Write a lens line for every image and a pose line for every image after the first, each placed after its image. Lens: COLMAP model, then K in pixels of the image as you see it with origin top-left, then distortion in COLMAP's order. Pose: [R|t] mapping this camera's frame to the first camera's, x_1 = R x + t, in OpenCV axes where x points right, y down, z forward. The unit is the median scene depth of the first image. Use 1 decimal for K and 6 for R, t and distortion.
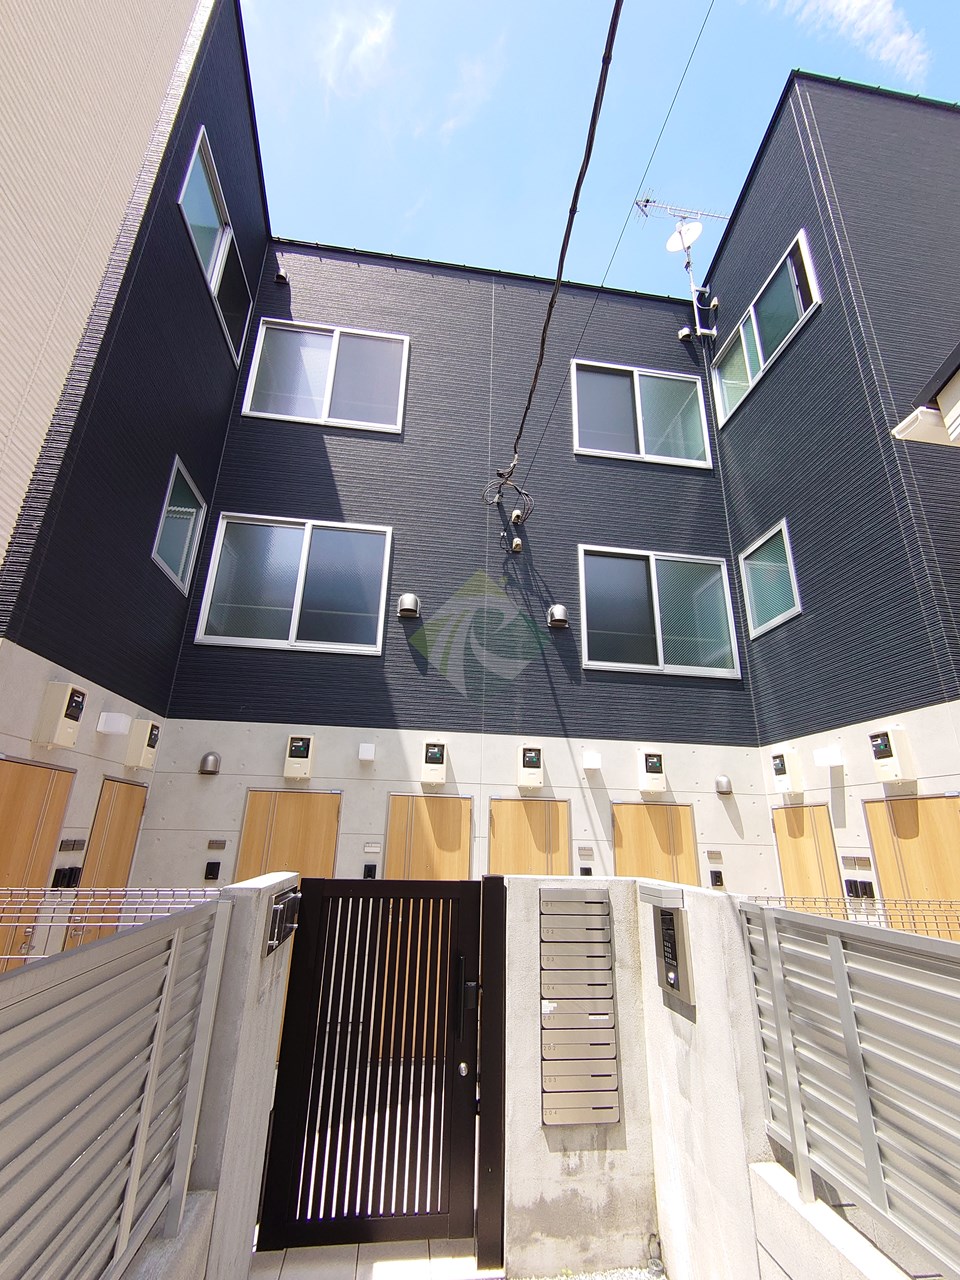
lens RADIAL K [[553.4, 0, 481.7], [0, 553.4, 641.8], [0, 0, 1]] dist [0.001175, -0.000680]
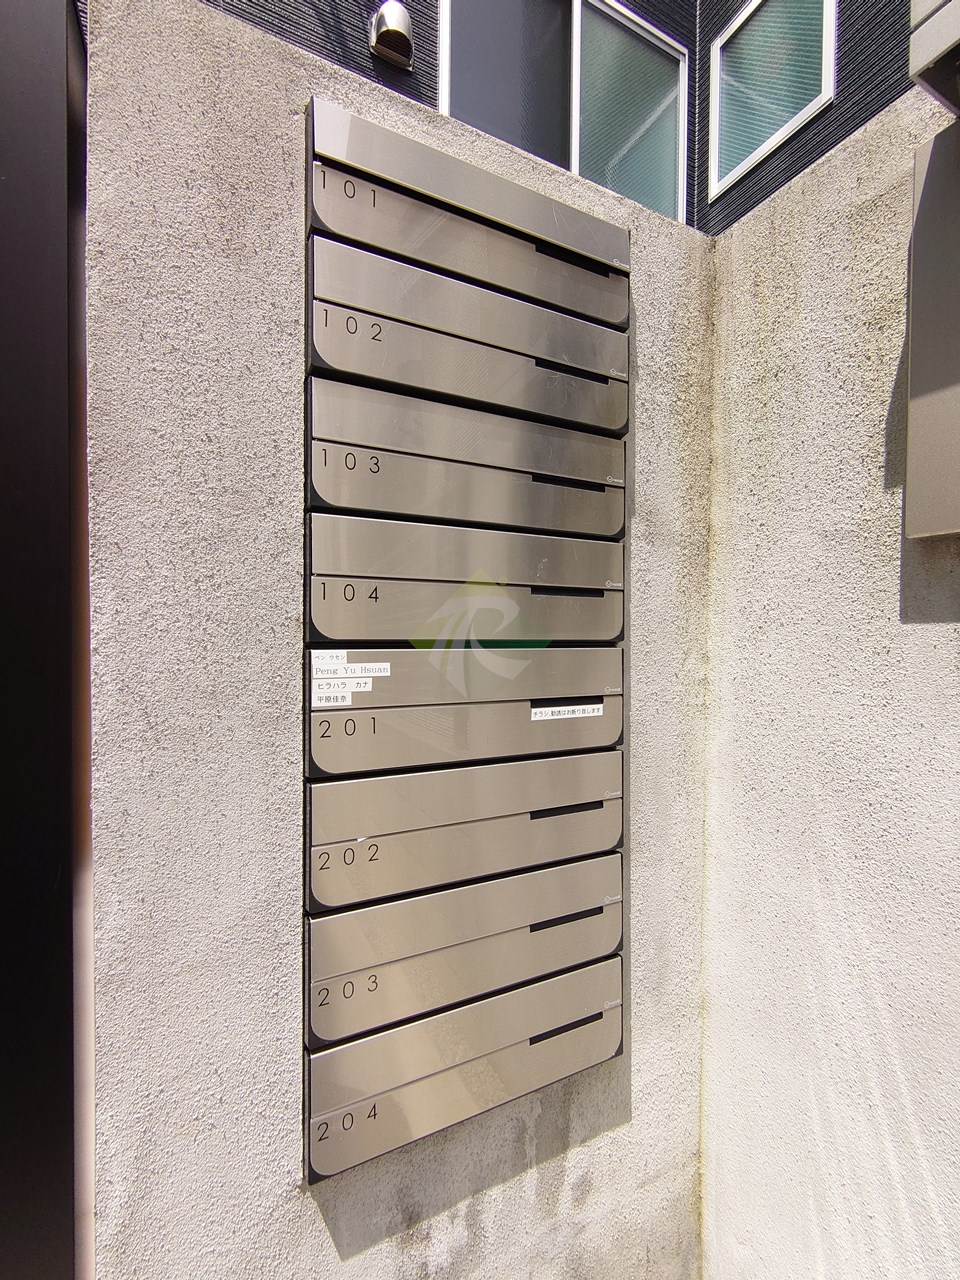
lens RADIAL K [[553.4, 0, 481.7], [0, 553.4, 641.8], [0, 0, 1]] dist [0.001175, -0.000680]
pose [[0.947084, -0.021675, 0.320253, 0.068727], [-0.092993, 0.936402, 0.338384, 0.384026], [-0.307220, -0.350260, 0.884835, 0.544834]]
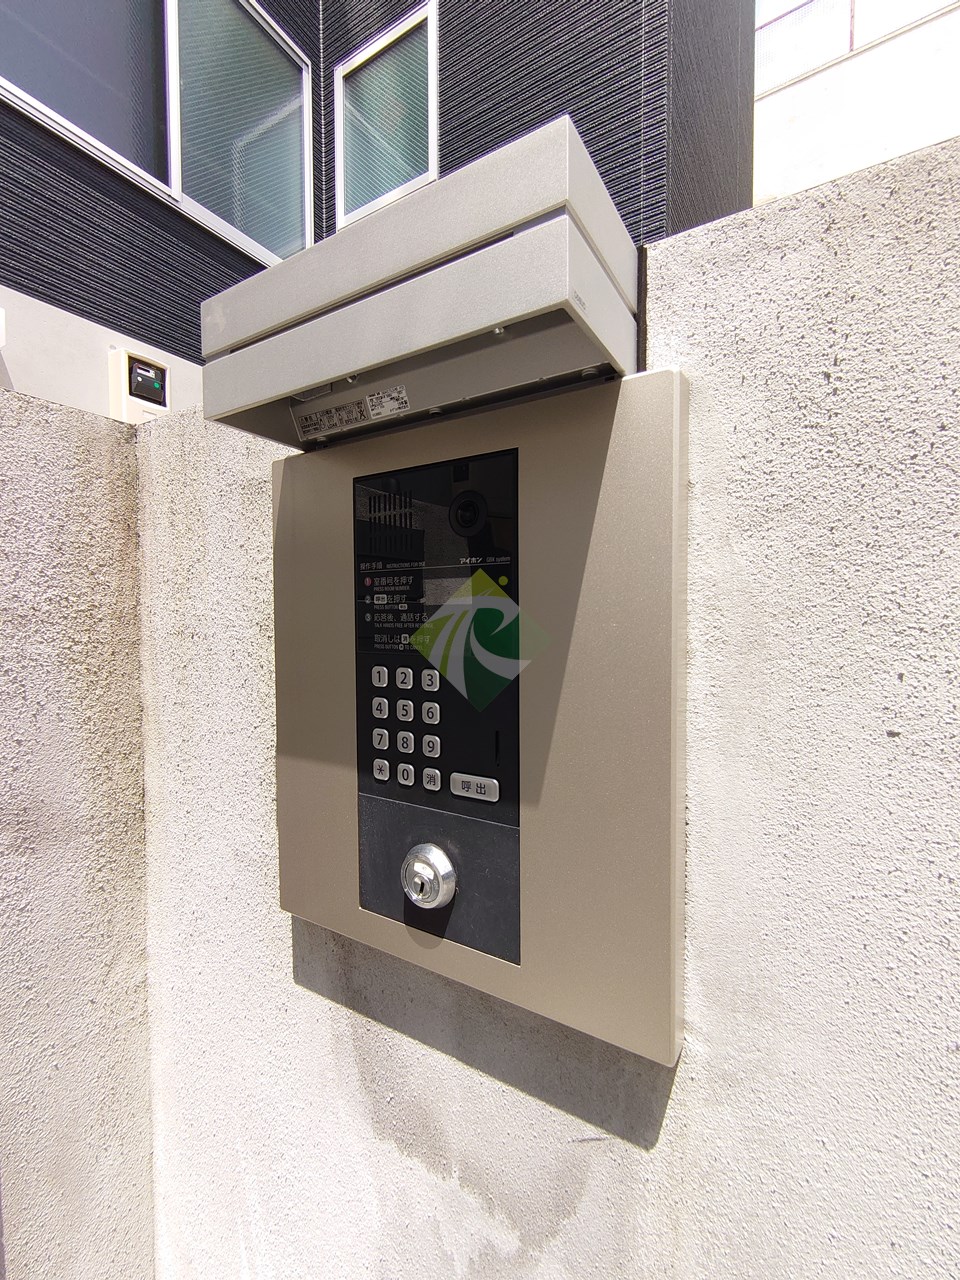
lens RADIAL K [[553.4, 0, 481.7], [0, 553.4, 641.8], [0, 0, 1]] dist [0.001175, -0.000680]
pose [[0.635748, -0.059219, 0.769622, 0.146889], [-0.237439, 0.933707, 0.267982, 0.306494], [-0.734471, -0.353107, 0.579541, 0.561688]]
